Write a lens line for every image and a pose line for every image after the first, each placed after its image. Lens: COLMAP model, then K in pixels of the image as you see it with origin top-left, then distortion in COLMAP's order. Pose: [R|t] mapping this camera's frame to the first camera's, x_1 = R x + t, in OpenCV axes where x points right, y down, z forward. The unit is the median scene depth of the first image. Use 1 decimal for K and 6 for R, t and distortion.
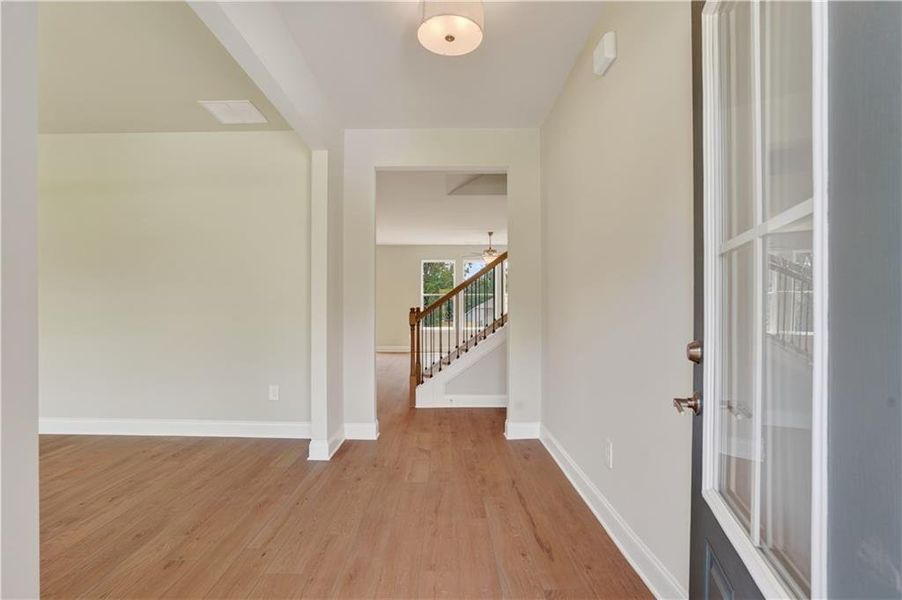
lens RADIAL K [[447.2, 0, 451.3], [0, 447.2, 306.8], [0, 0, 1]] dist [-0.080047, 0.035039]
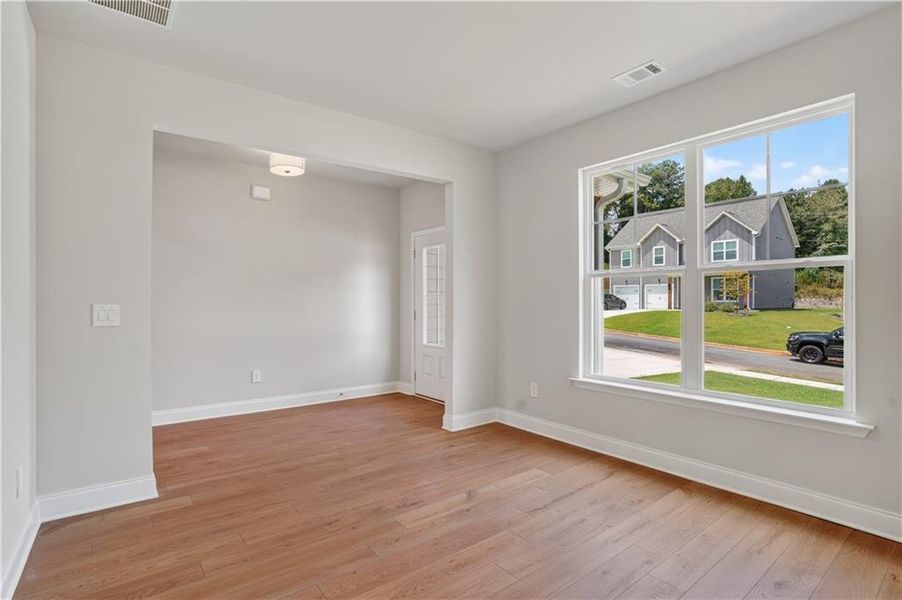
lens RADIAL K [[447.2, 0, 451.3], [0, 447.2, 306.8], [0, 0, 1]] dist [-0.080047, 0.035039]
pose [[-0.613295, -0.006452, 0.789827, -1.675947], [0.000727, 0.999962, 0.008734, -0.024668], [-0.789853, 0.005931, -0.613267, 1.360330]]
